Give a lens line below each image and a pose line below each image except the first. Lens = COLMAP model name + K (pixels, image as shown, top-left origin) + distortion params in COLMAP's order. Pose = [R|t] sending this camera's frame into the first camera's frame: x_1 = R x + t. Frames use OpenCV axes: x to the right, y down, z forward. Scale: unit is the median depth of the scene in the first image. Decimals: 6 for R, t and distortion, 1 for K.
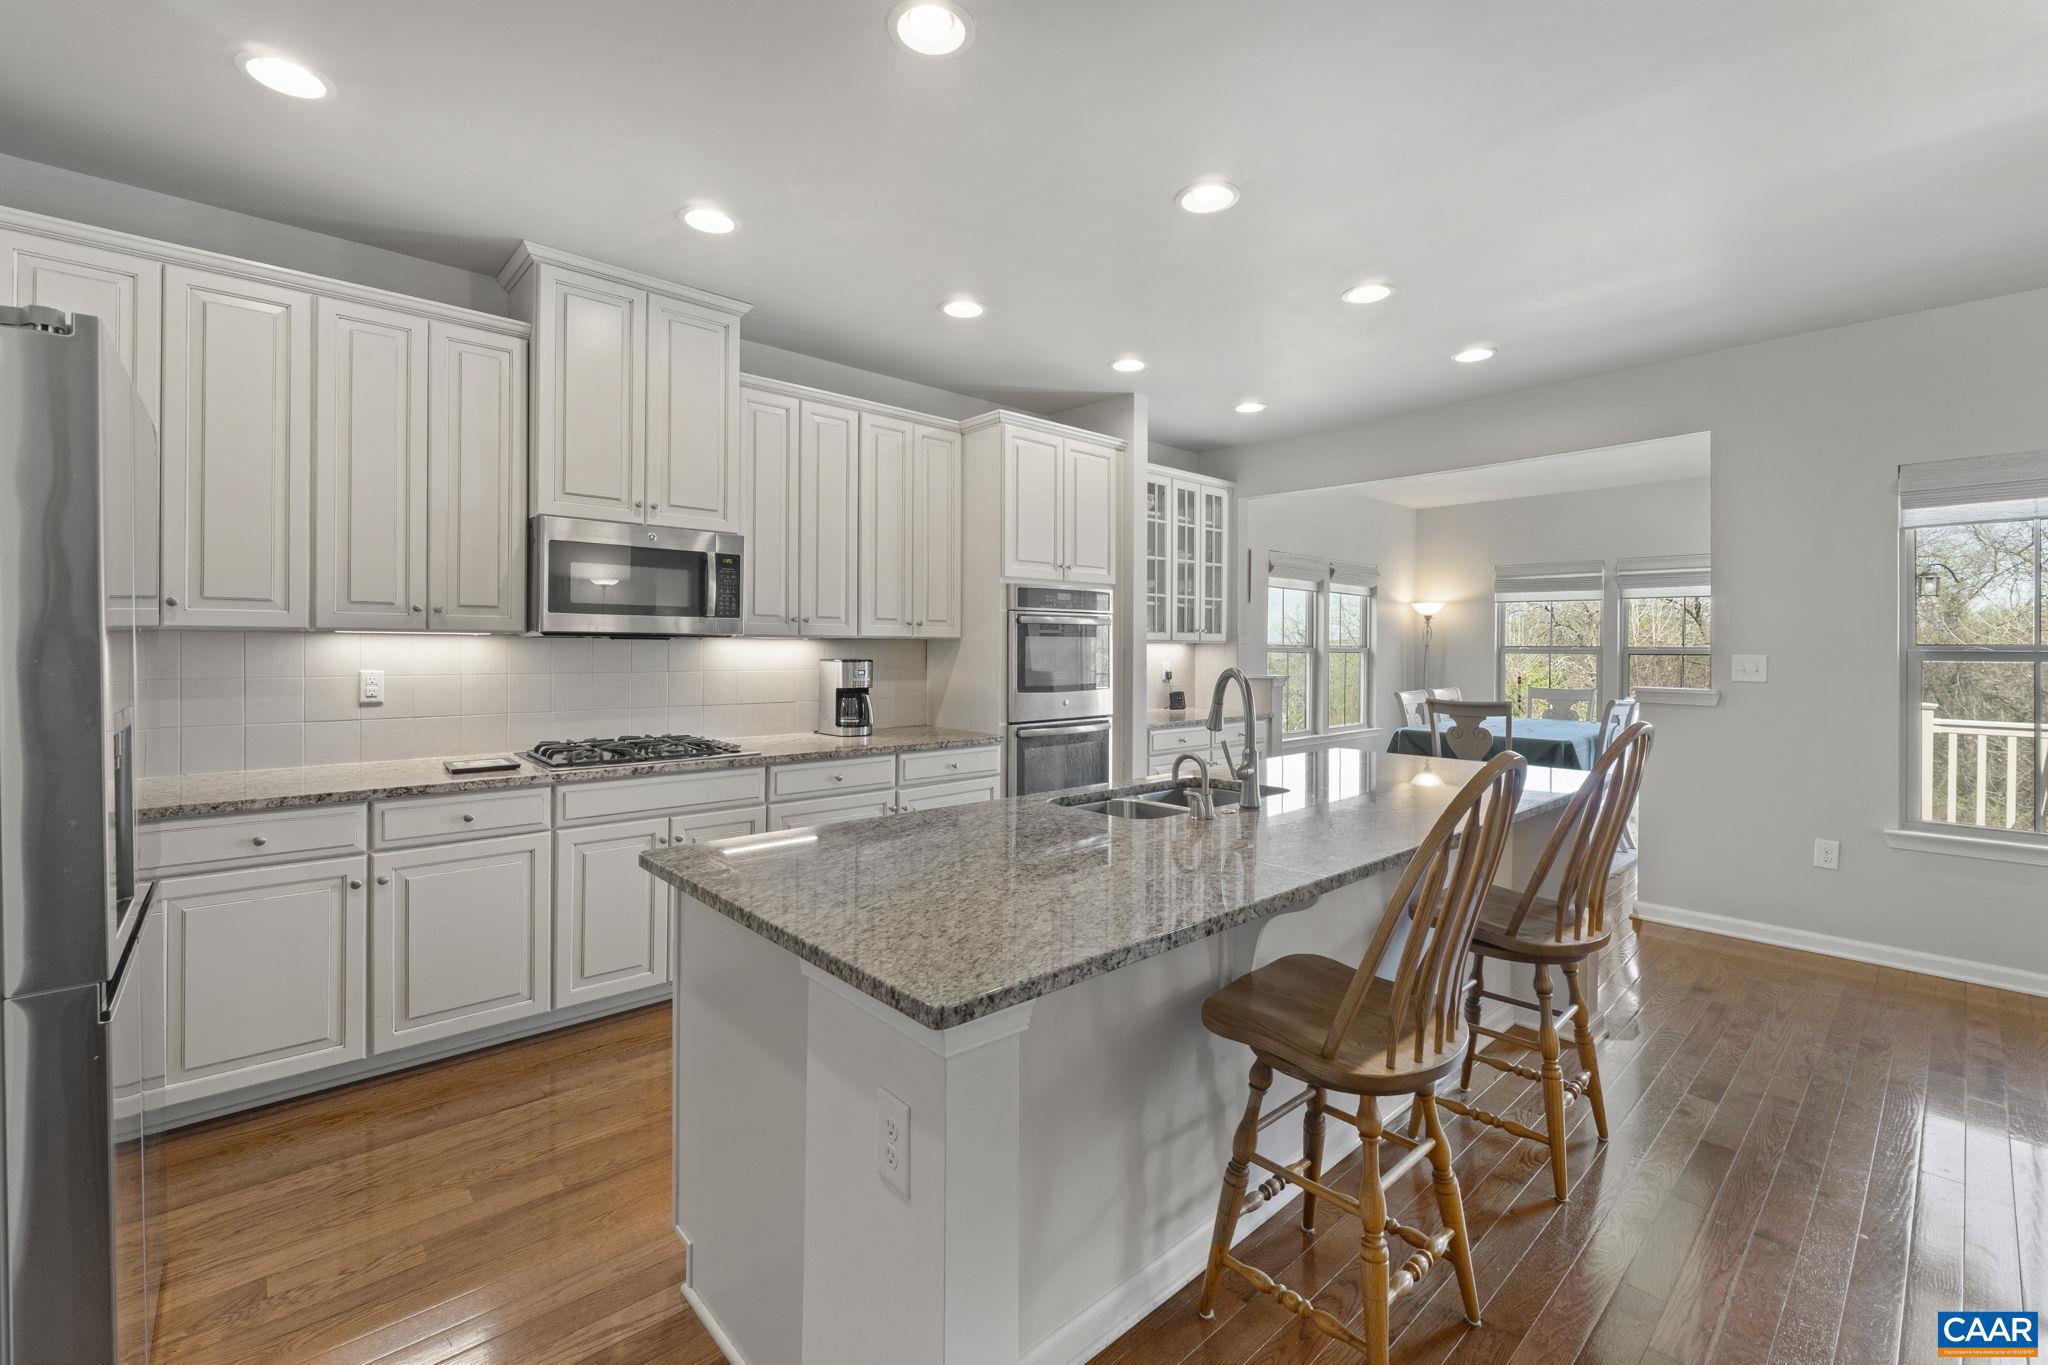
lens RADIAL K [[886.4, 0, 1009.4], [0, 886.4, 660.5], [0, 0, 1]] dist [-0.010741, 0.001088]
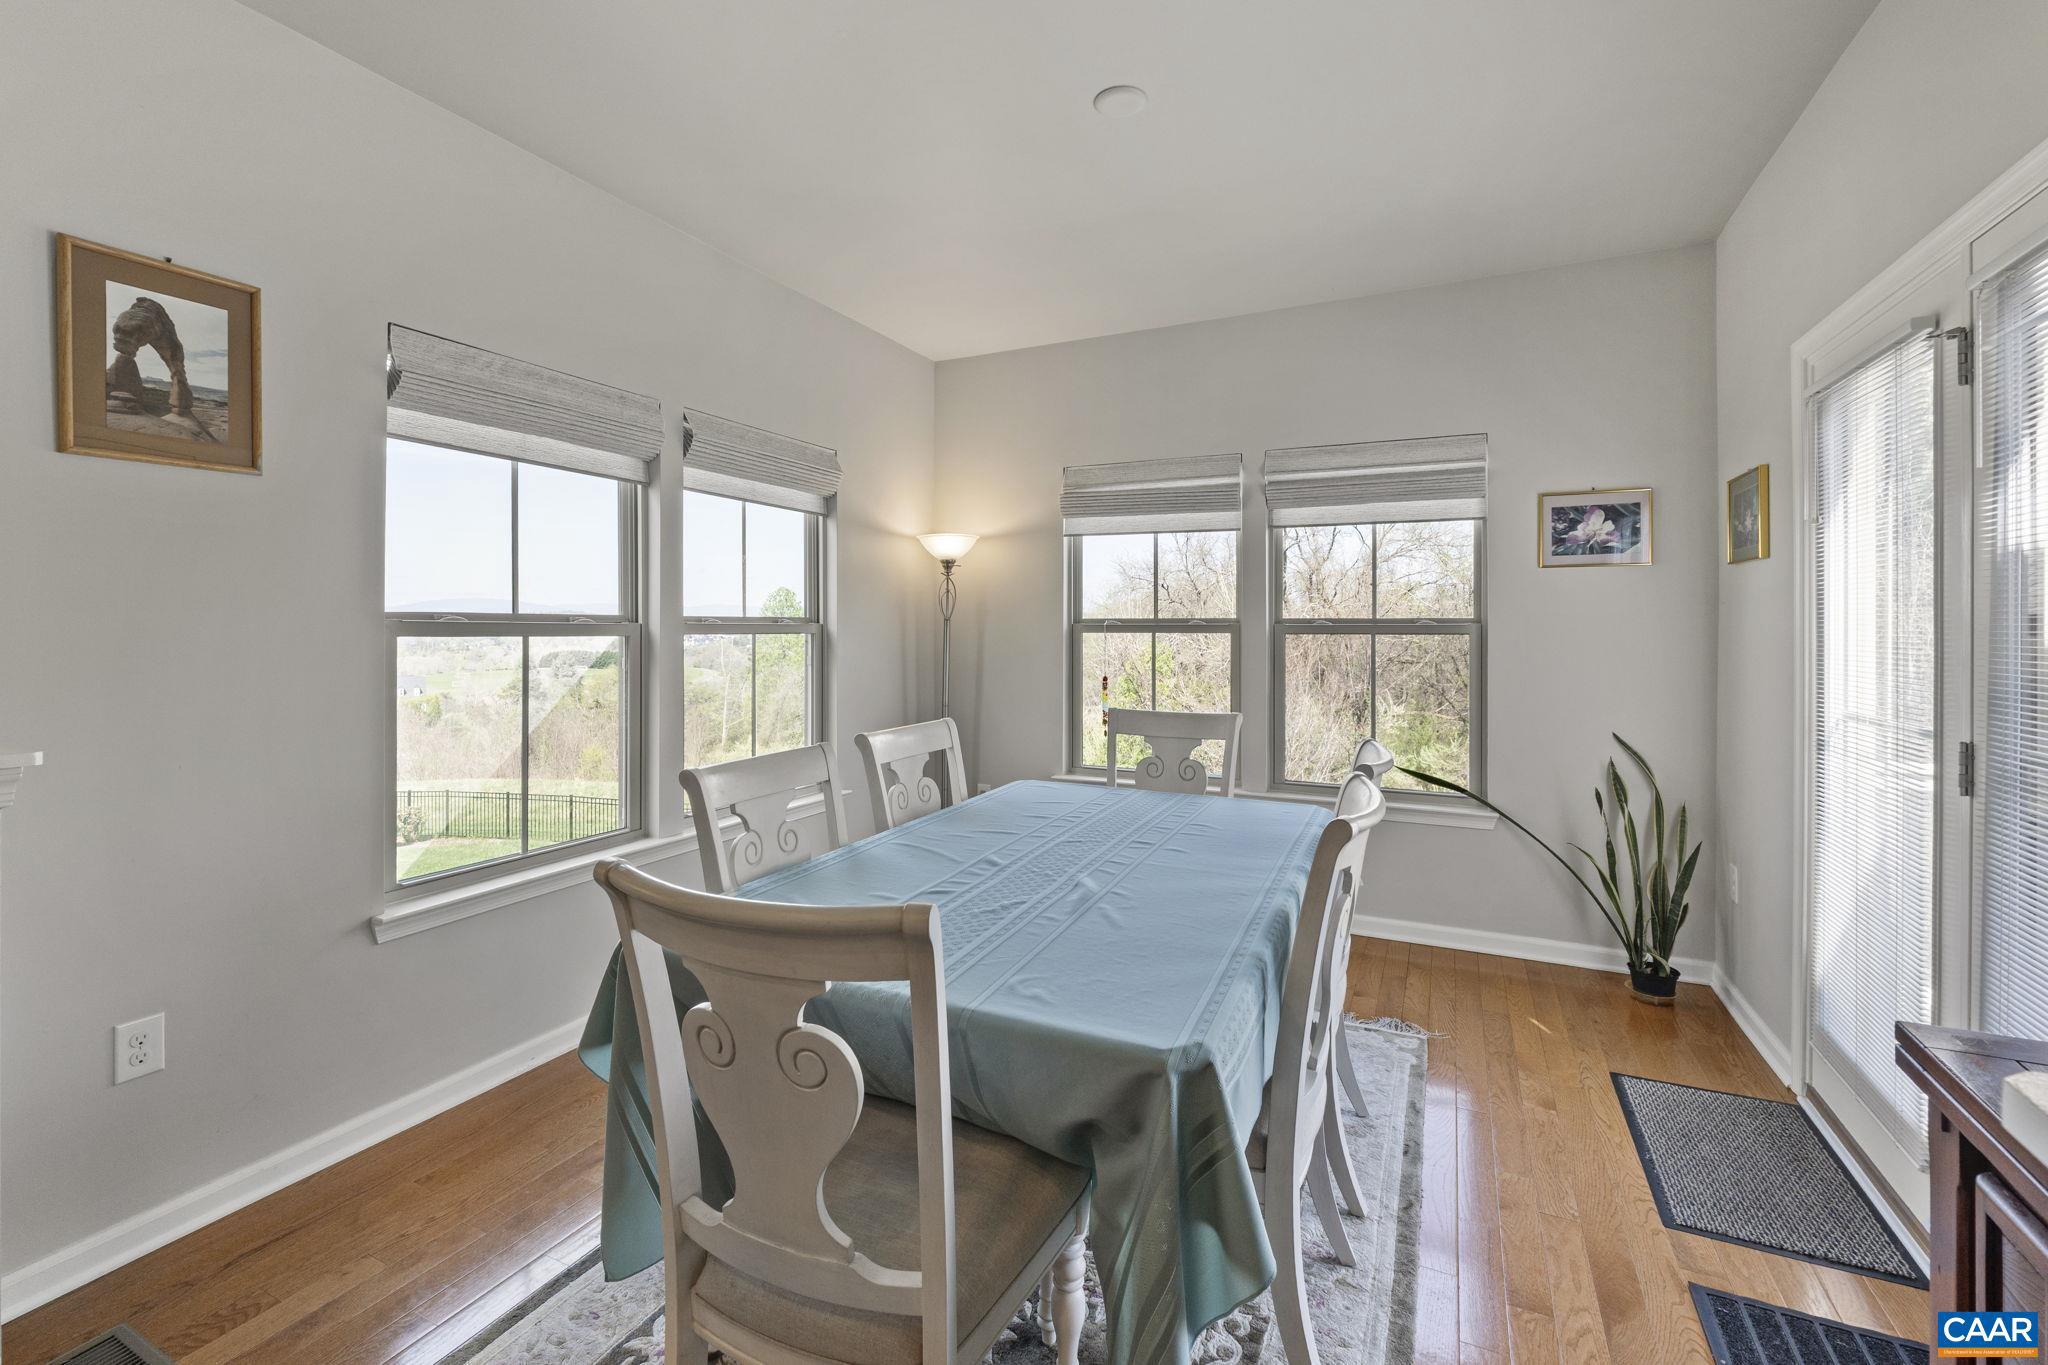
lens RADIAL K [[845.5, 0, 1033.3], [0, 845.5, 632.7], [0, 0, 1]] dist [-0.020739, -0.000192]
pose [[0.924929, -0.005458, 0.380101, 0.363099], [0.006890, 0.999973, -0.002408, -0.007534], [-0.380078, 0.004846, 0.924942, 0.576050]]
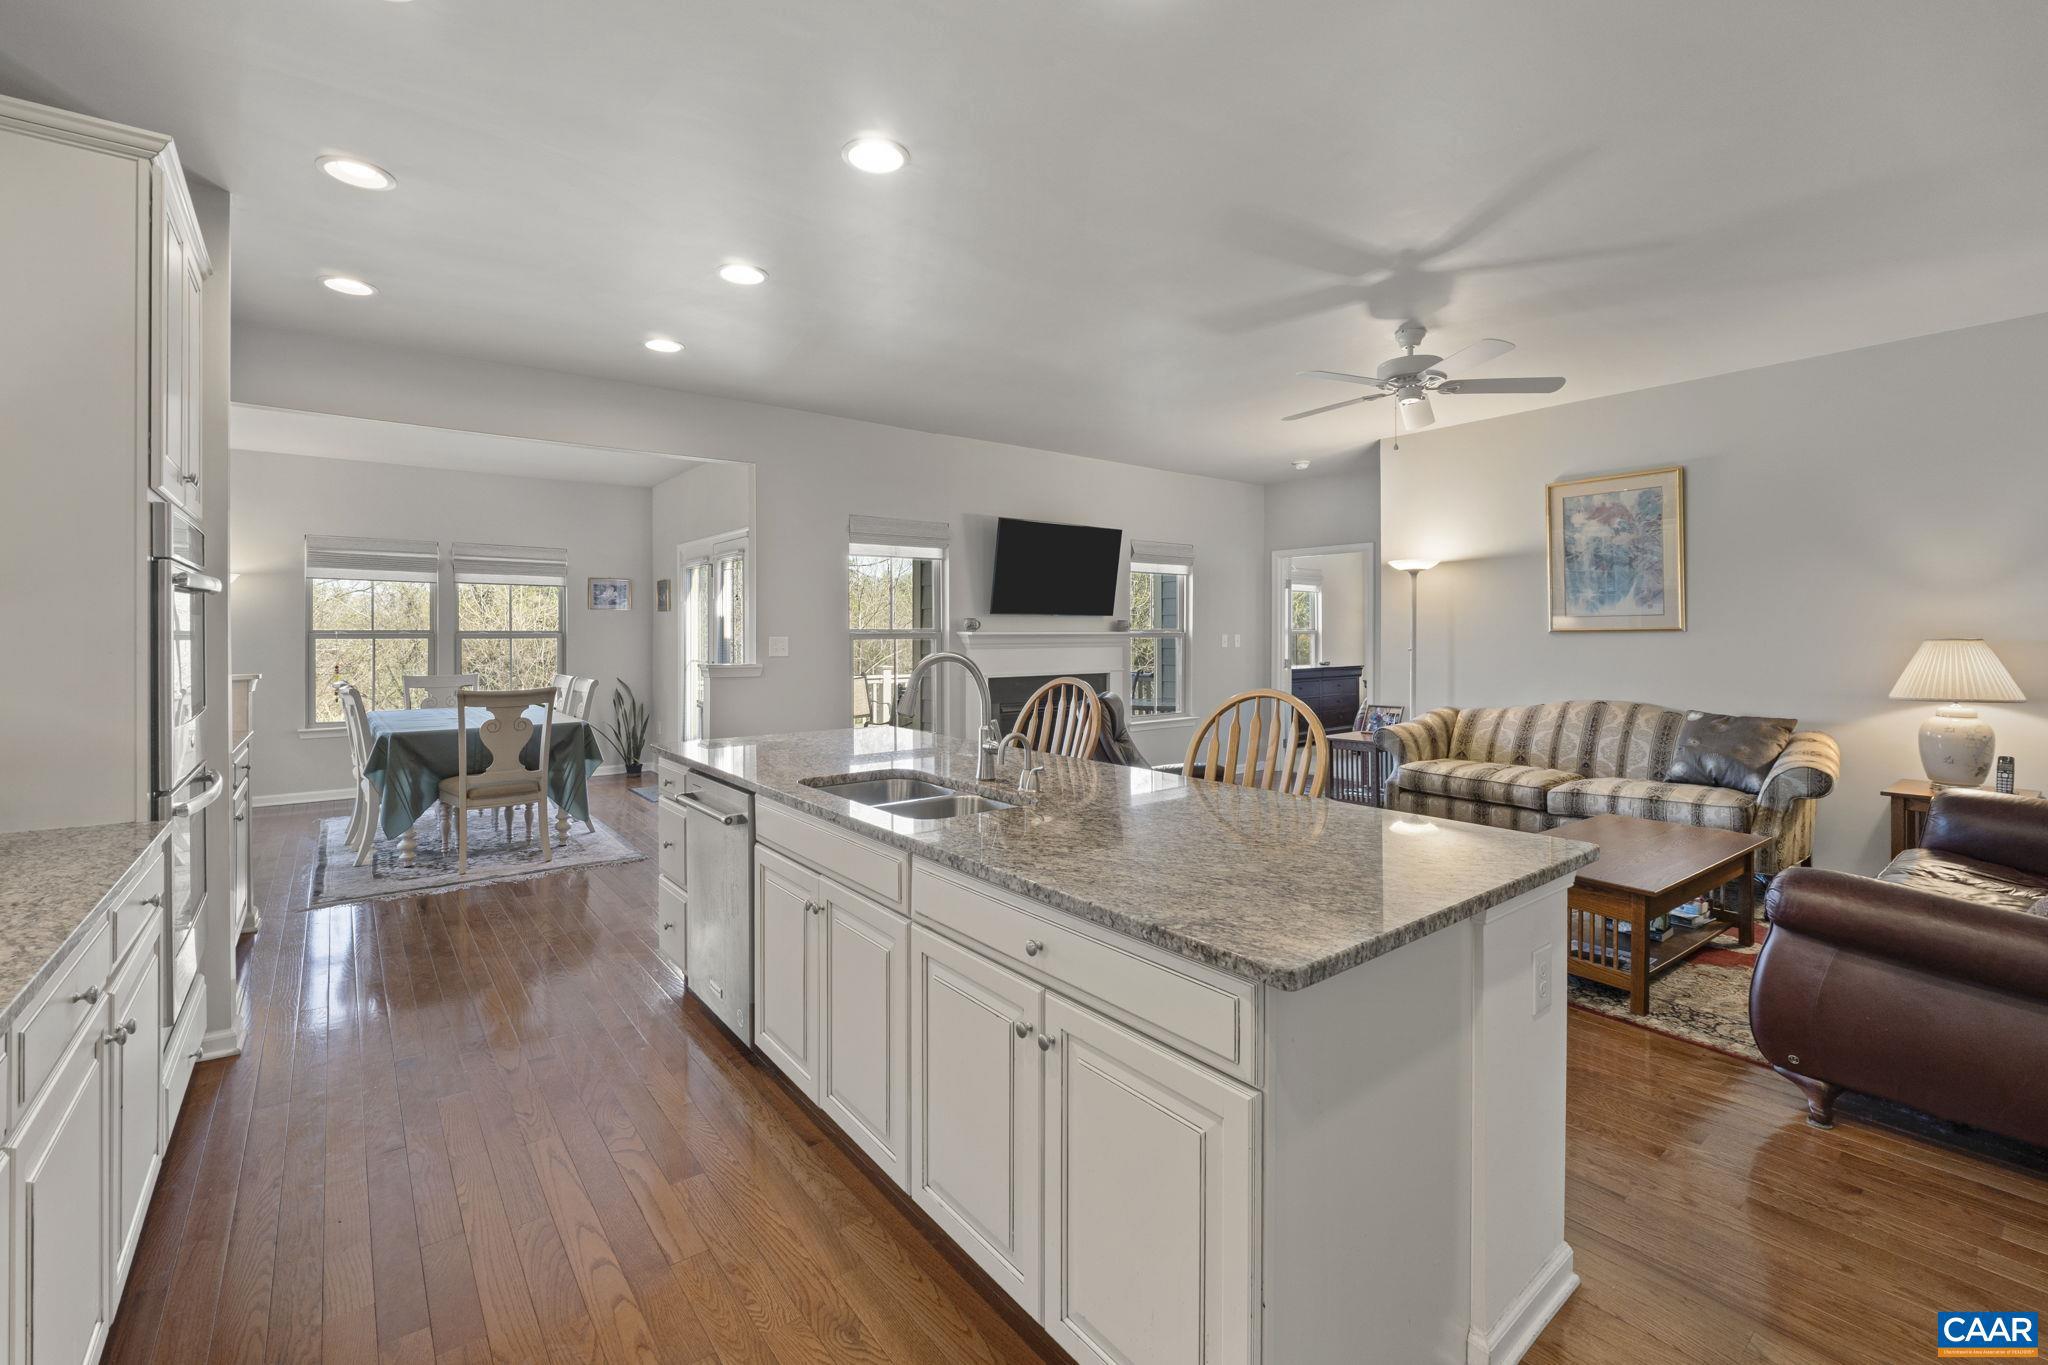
lens RADIAL K [[886.4, 0, 1034.3], [0, 886.4, 629.7], [0, 0, 1]] dist [-0.010741, 0.001088]
pose [[0.053524, 0.001348, 0.998566, -0.261571], [0.015083, 0.999884, -0.002158, -0.004826], [-0.998453, 0.015177, 0.053497, 0.284566]]
